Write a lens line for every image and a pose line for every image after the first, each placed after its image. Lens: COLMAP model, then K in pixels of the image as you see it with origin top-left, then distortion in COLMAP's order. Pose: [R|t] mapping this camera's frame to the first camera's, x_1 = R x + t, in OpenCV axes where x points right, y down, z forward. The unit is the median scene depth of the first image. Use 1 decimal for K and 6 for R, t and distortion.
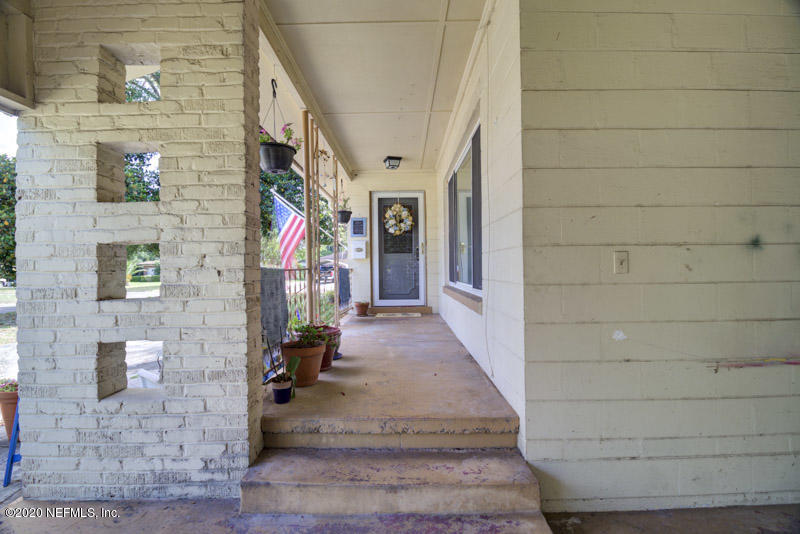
lens RADIAL K [[369.6, 0, 403.8], [0, 369.6, 270.3], [0, 0, 1]] dist [-0.013194, -0.001053]
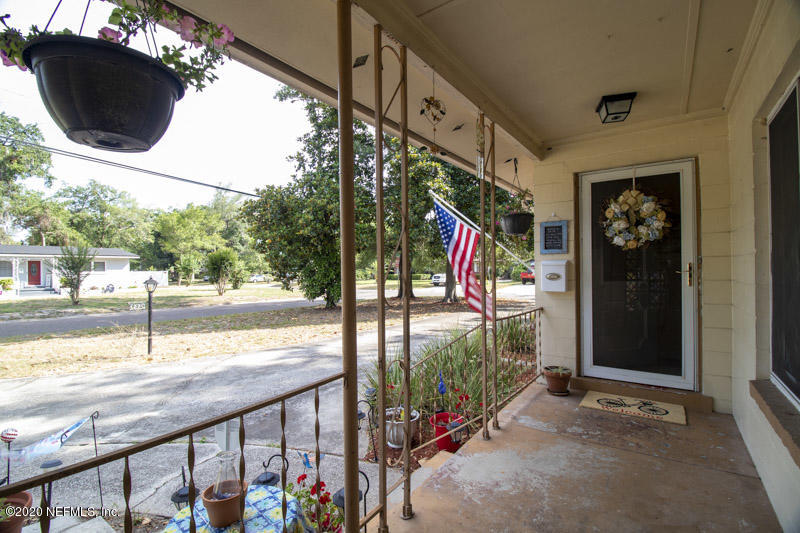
lens RADIAL K [[369.6, 0, 403.8], [0, 369.6, 269.8], [0, 0, 1]] dist [-0.013194, -0.001053]
pose [[0.817040, 0.003397, -0.576572, 0.020098], [0.000617, 0.999977, 0.006766, -0.069845], [0.576581, -0.005884, 0.817019, 0.385794]]
